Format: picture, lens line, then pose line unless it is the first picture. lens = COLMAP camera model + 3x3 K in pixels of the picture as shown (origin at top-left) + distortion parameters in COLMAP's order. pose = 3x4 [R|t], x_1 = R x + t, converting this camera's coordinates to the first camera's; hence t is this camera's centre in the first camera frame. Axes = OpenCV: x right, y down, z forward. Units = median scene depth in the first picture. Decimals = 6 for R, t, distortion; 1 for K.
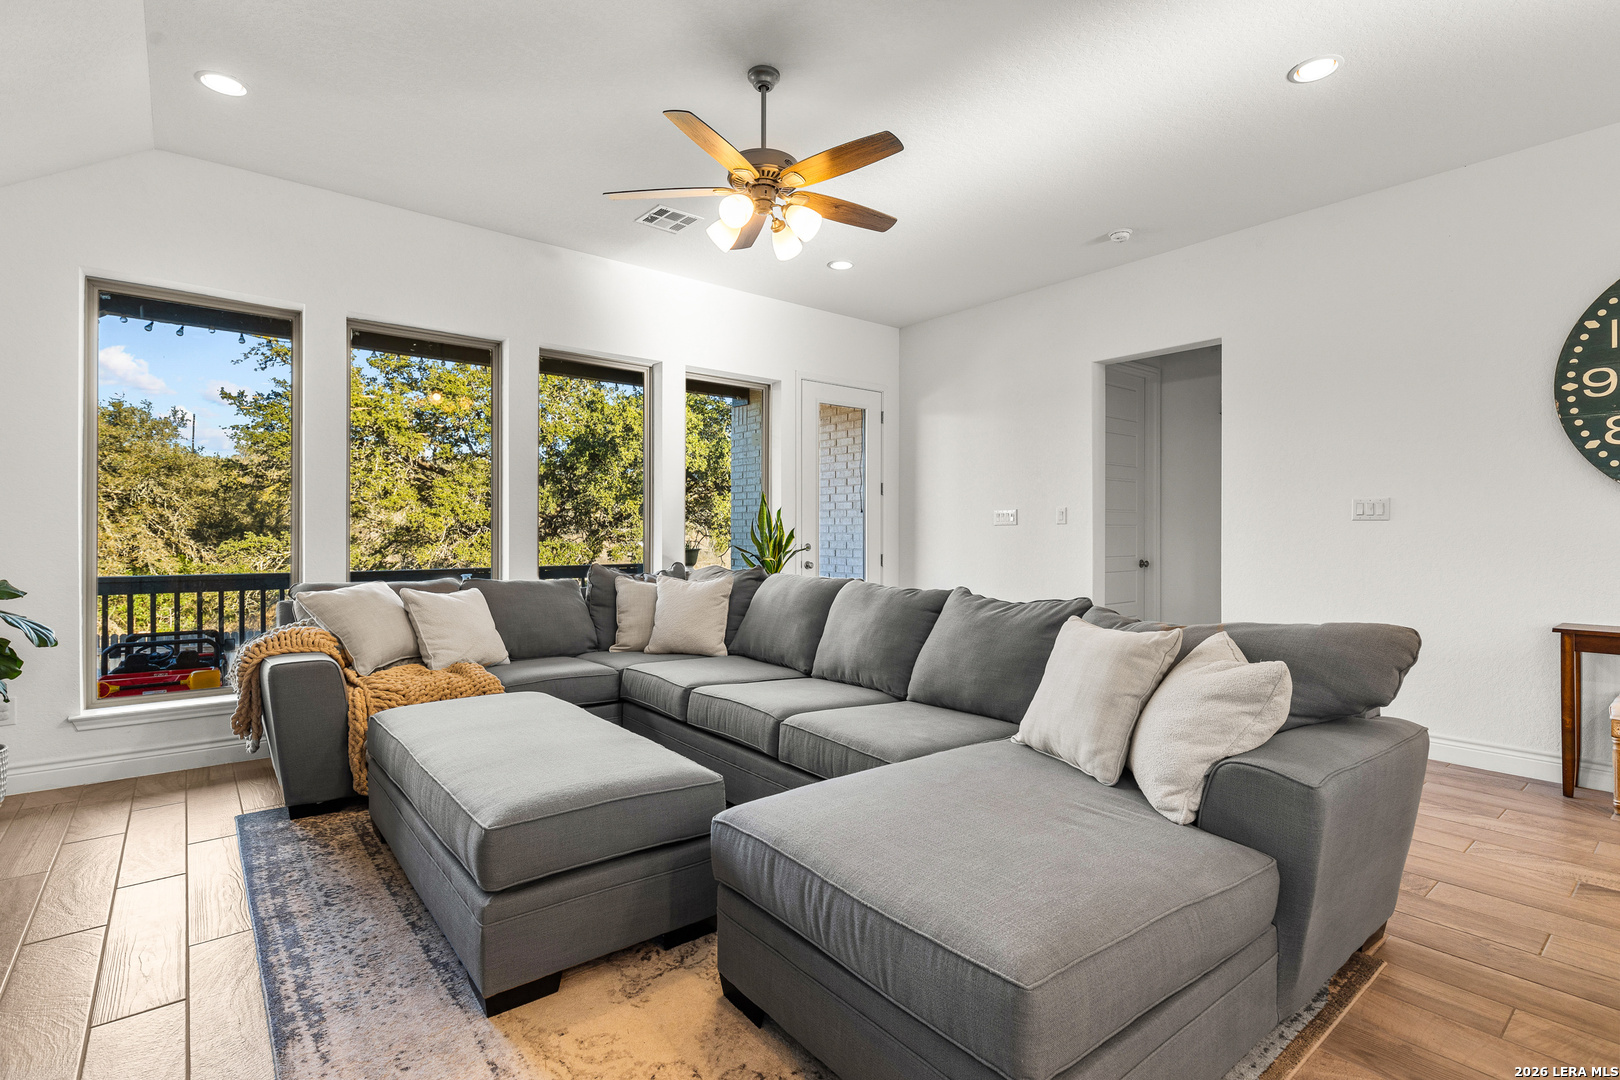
lens RADIAL K [[767.1, 0, 818.7], [0, 767.1, 532.2], [0, 0, 1]] dist [0.002307, -0.000523]
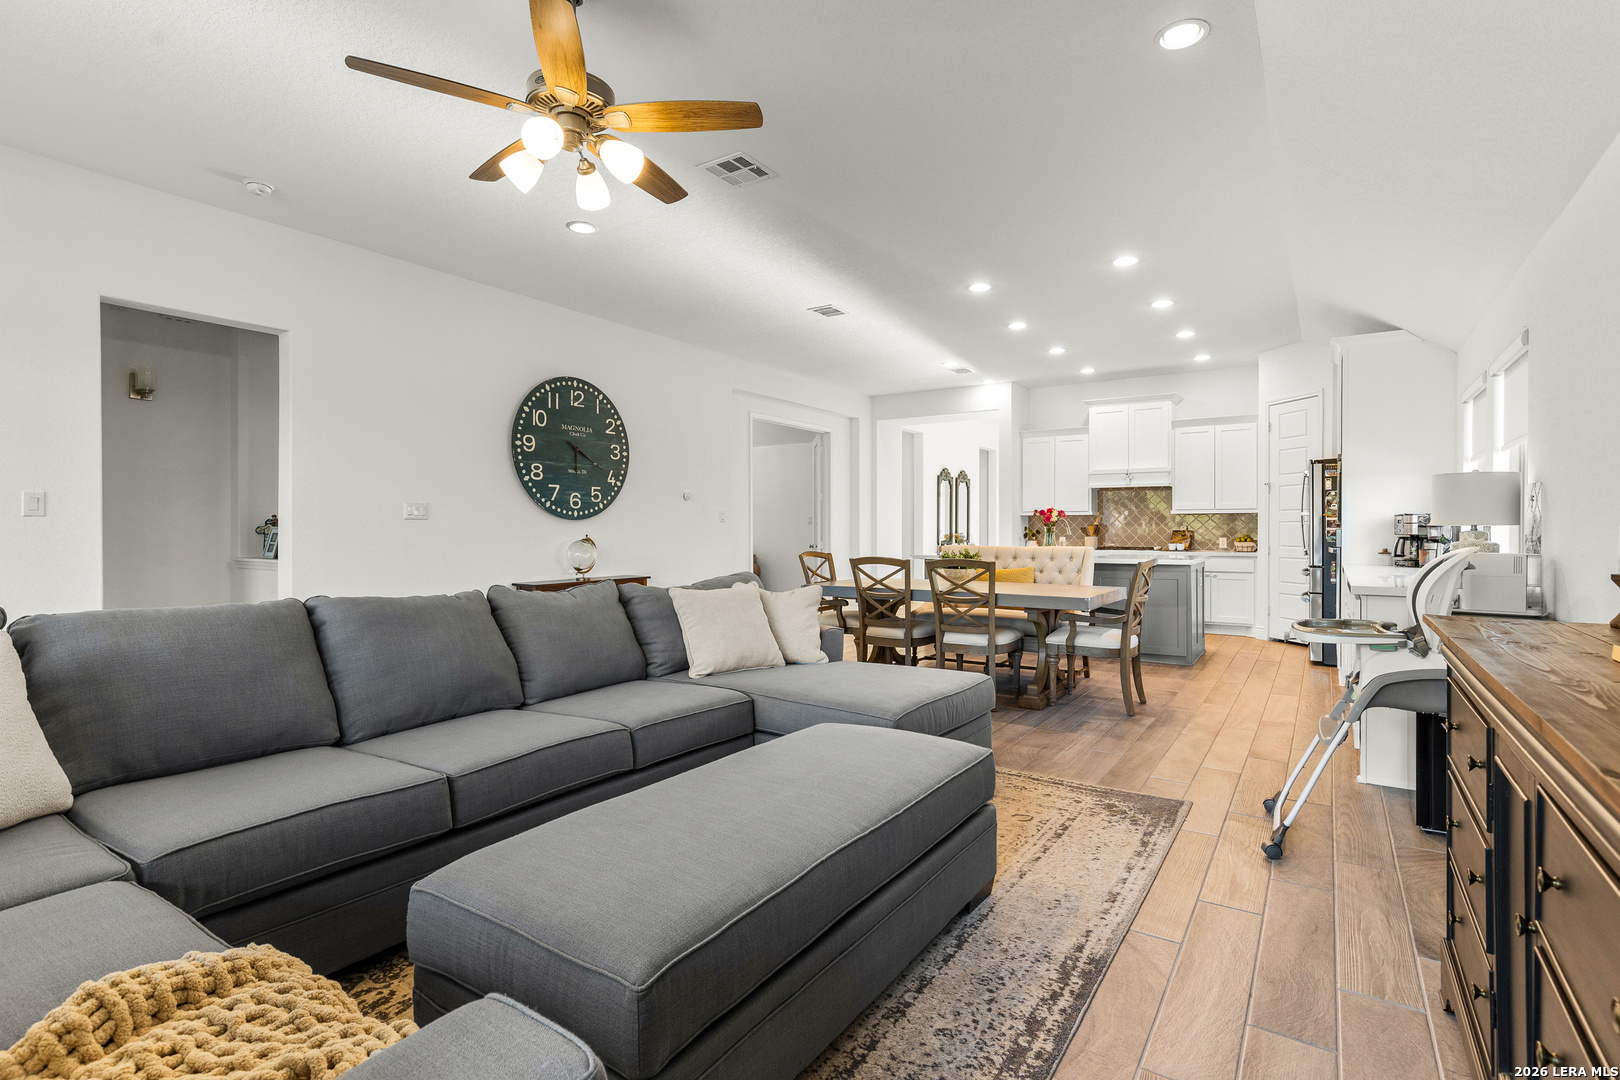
lens RADIAL K [[767.1, 0, 818.7], [0, 767.1, 532.2], [0, 0, 1]] dist [0.002307, -0.000523]
pose [[-0.292169, -0.004150, 0.956358, -0.624925], [-0.000717, 0.999991, 0.004121, -0.000089], [-0.956366, 0.000518, -0.292169, 0.648028]]
